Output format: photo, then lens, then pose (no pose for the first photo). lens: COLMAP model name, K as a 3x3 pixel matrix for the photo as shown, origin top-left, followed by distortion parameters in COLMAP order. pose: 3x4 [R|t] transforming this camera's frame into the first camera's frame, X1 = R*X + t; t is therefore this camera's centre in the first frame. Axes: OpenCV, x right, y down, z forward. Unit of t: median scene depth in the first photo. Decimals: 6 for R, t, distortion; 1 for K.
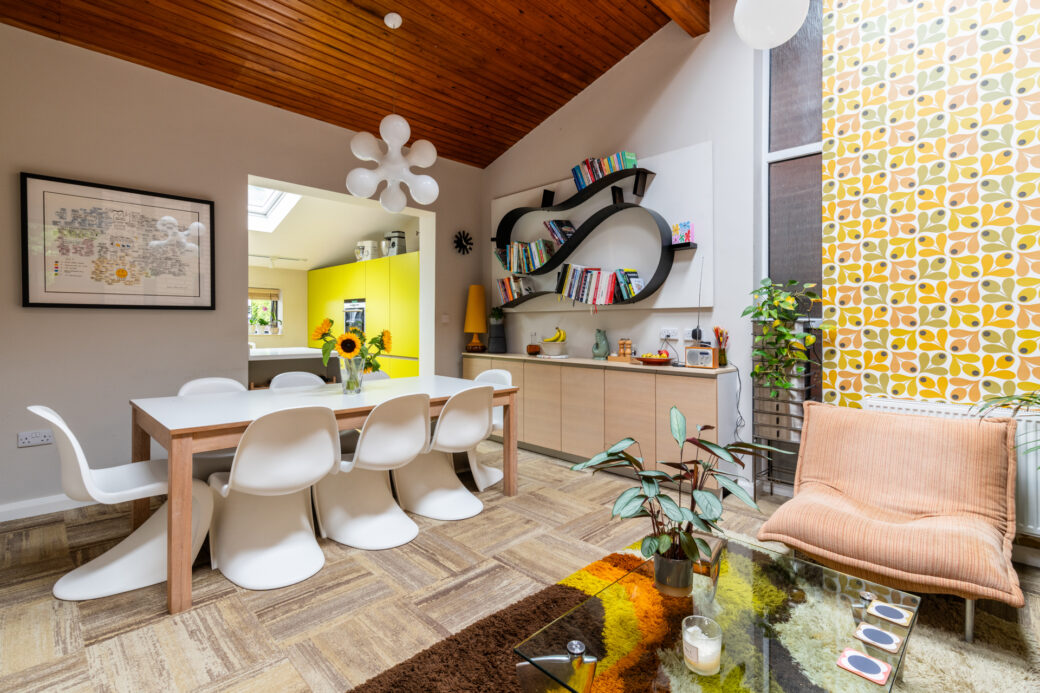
lens RADIAL K [[487.7, 0, 518.7], [0, 487.7, 325.9], [0, 0, 1]] dist [0.002189, 0.000670]
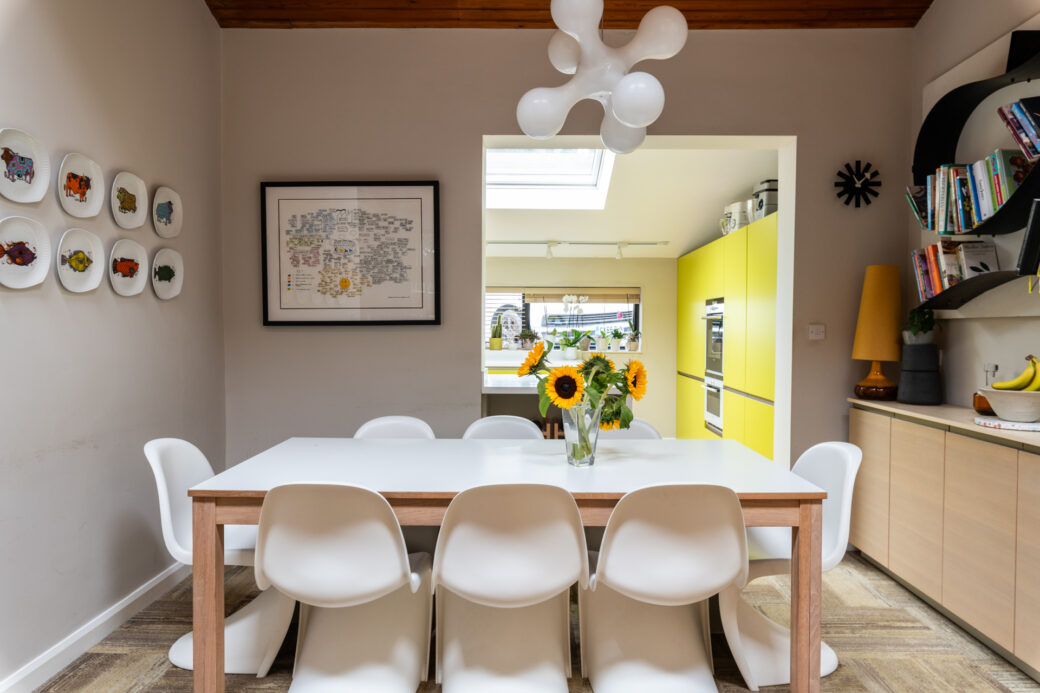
lens RADIAL K [[710.6, 0, 520.0], [0, 710.6, 346.5], [0, 0, 1]] dist [-0.000280, 0.000294]
pose [[0.701446, 0.013907, -0.712587, 0.247733], [0.000222, 0.999805, 0.019731, -0.020350], [0.712722, -0.013998, 0.701307, 0.313718]]
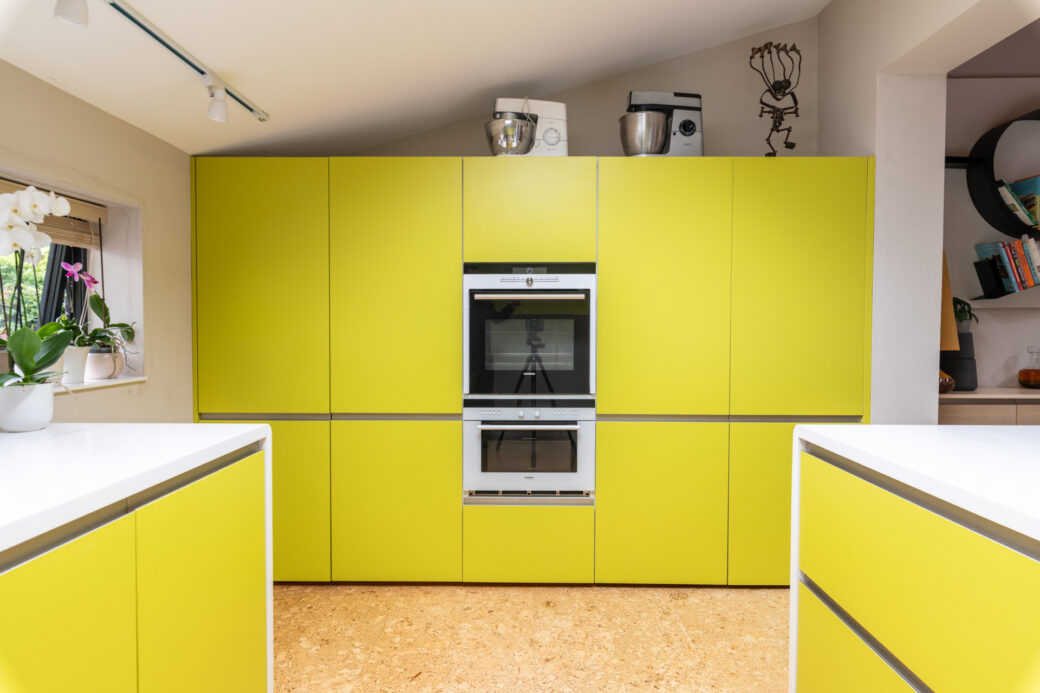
lens RADIAL K [[619.9, 0, 520.0], [0, 619.9, 346.5], [0, 0, 1]] dist [-0.001517, 0.000410]
pose [[0.714616, -0.030963, 0.698832, -1.128322], [0.007481, 0.999301, 0.036626, -0.021487], [-0.699477, -0.020945, 0.714348, 1.199296]]
